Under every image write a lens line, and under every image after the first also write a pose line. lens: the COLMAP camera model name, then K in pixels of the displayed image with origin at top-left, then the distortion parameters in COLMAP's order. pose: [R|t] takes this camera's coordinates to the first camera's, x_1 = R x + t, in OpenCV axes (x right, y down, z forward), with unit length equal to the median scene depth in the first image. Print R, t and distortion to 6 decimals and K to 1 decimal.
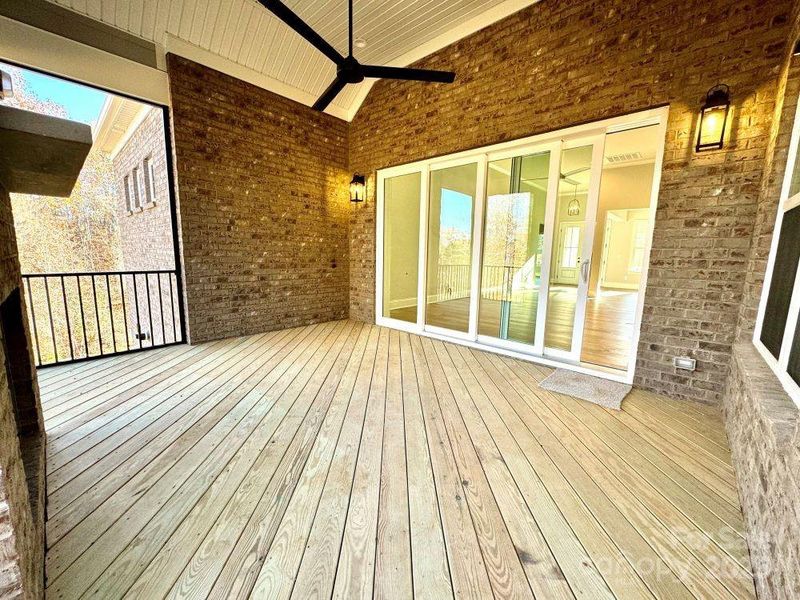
lens RADIAL K [[319.0, 0, 400.0], [0, 319.0, 300.0], [0, 0, 1]] dist [-0.004664, -0.000103]
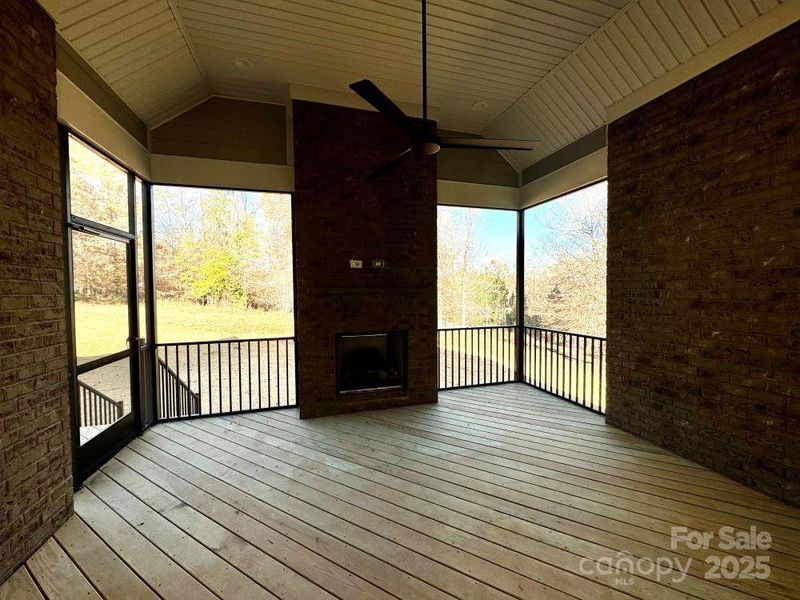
lens RADIAL K [[319.0, 0, 400.0], [0, 319.0, 300.0], [0, 0, 1]] dist [-0.004664, -0.000103]
pose [[-0.519817, 0.011985, -0.854193, 0.402943], [-0.129900, 0.987165, 0.092901, -0.203038], [0.844343, 0.159251, -0.511589, 0.877719]]
